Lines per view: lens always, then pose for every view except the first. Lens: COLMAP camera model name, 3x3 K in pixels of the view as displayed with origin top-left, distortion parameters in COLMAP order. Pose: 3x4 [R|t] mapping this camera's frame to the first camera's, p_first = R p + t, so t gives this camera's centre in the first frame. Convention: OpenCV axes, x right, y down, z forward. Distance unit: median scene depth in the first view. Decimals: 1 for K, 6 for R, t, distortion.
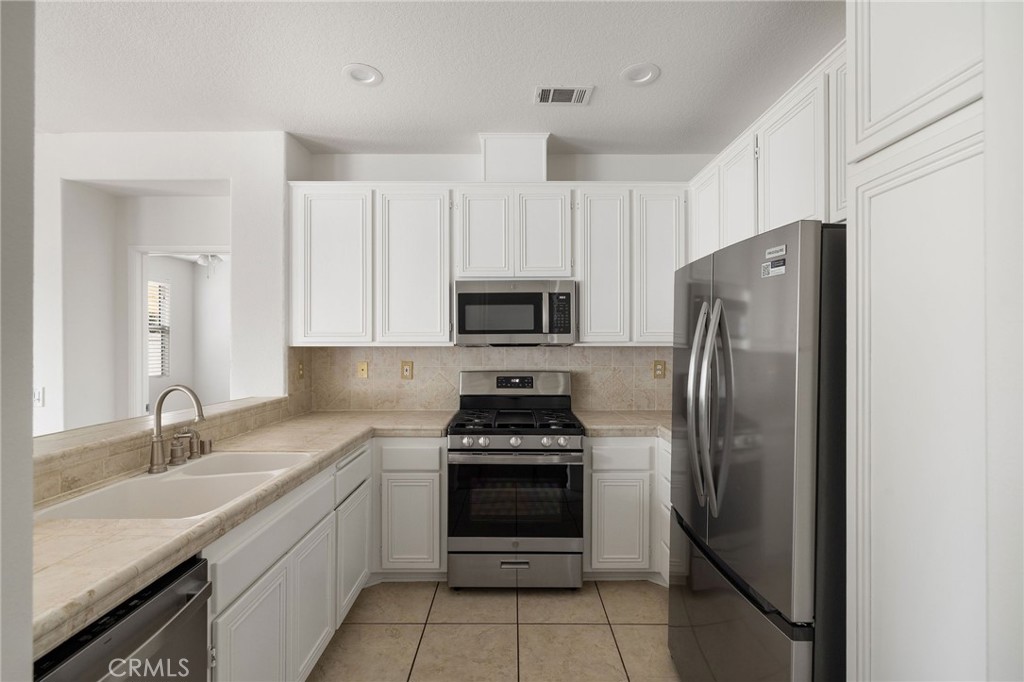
lens RADIAL K [[464.2, 0, 512.0], [0, 464.2, 341.0], [0, 0, 1]] dist [-0.001557, 0.000029]
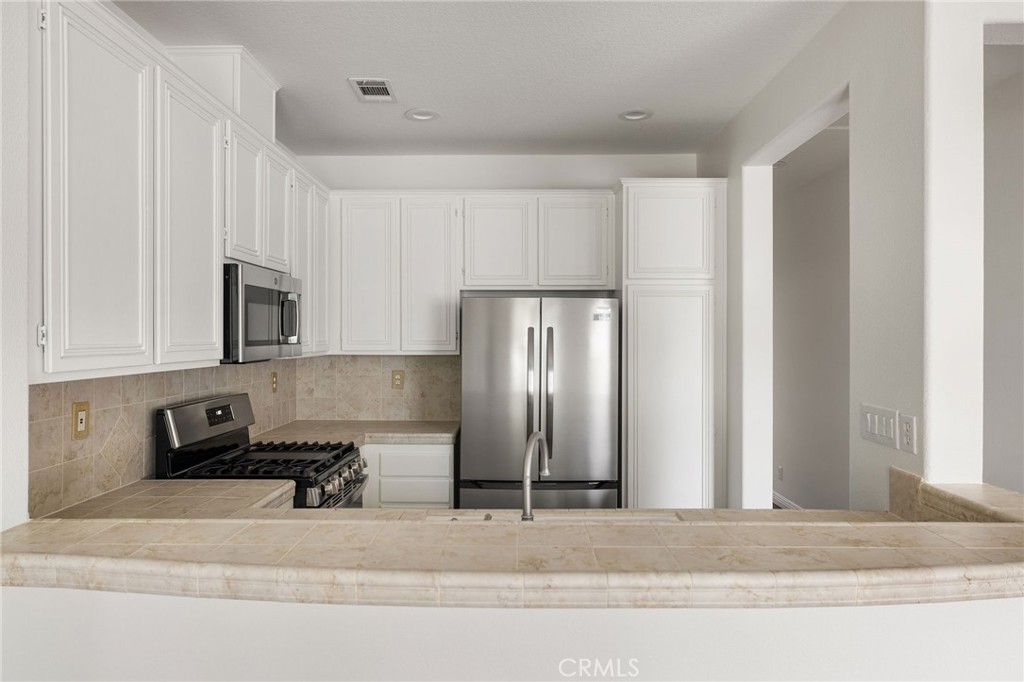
lens RADIAL K [[637.3, 0, 513.0], [0, 637.3, 333.9], [0, 0, 1]] dist [-0.003072, 0.000362]
pose [[0.007340, 0.005618, 0.999957, -0.922584], [-0.002313, 0.999982, -0.005601, -0.025862], [-0.999970, -0.002271, 0.007353, 0.562826]]
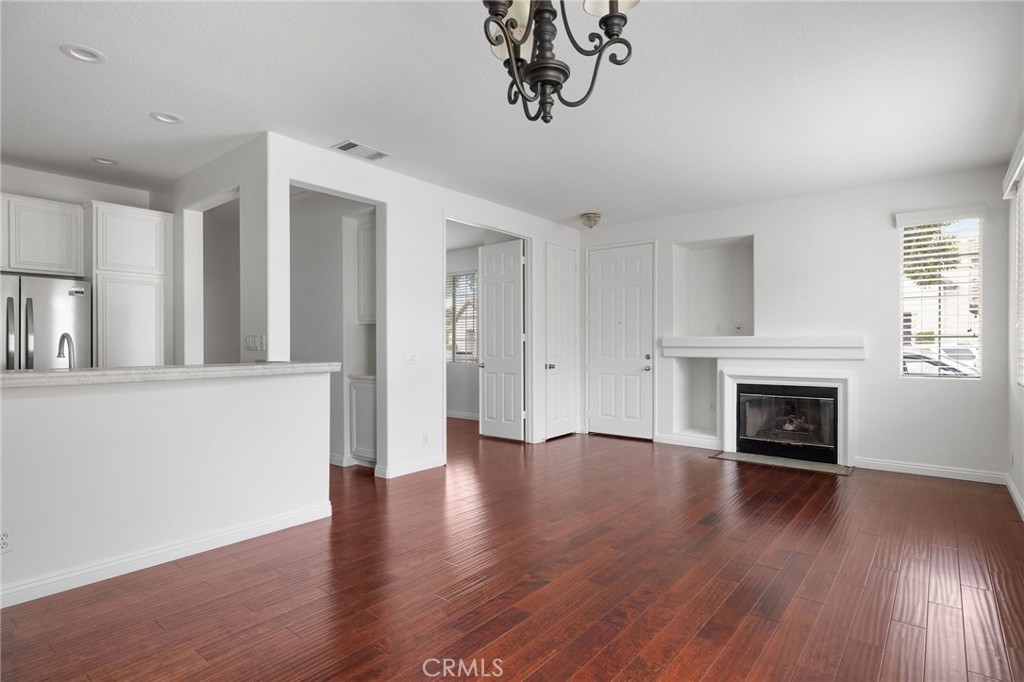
lens RADIAL K [[531.7, 0, 509.3], [0, 531.7, 343.5], [0, 0, 1]] dist [-0.000164, 0.000077]
pose [[-0.778364, 0.006905, 0.627776, -1.524691], [0.005266, 0.999976, -0.004471, 0.079760], [-0.627792, -0.000174, -0.778381, 0.783014]]
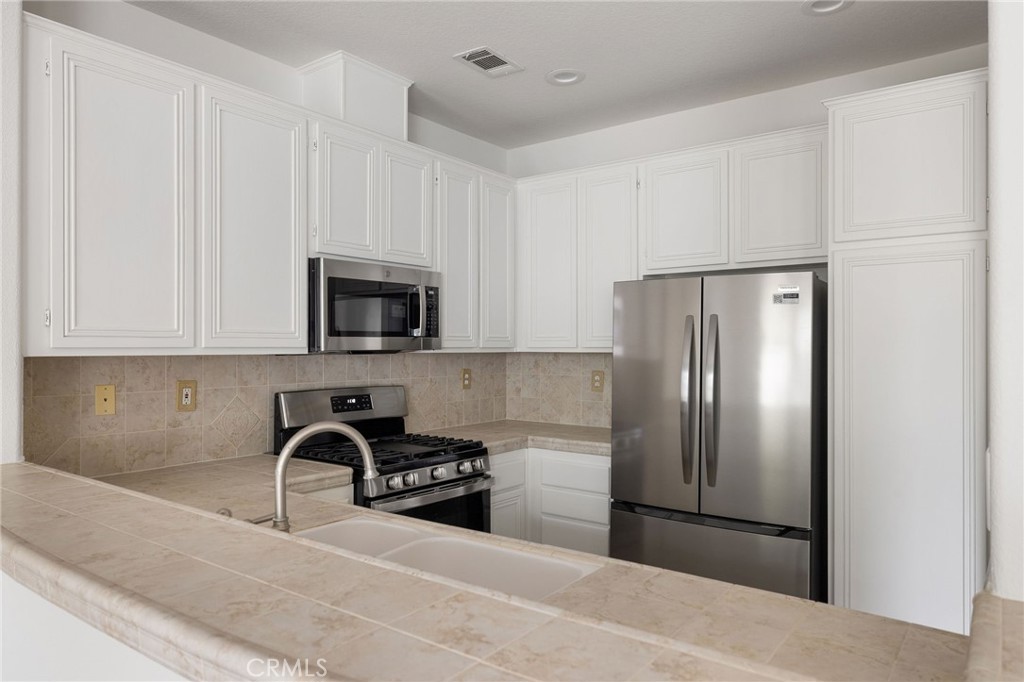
lens RADIAL K [[678.0, 0, 512.0], [0, 678.0, 341.0], [0, 0, 1]] dist [-0.002547, 0.000445]
pose [[0.599569, 0.008514, 0.800278, -0.687971], [-0.001995, 0.999956, -0.009143, 0.001206], [-0.800321, 0.003886, 0.599560, 0.167352]]
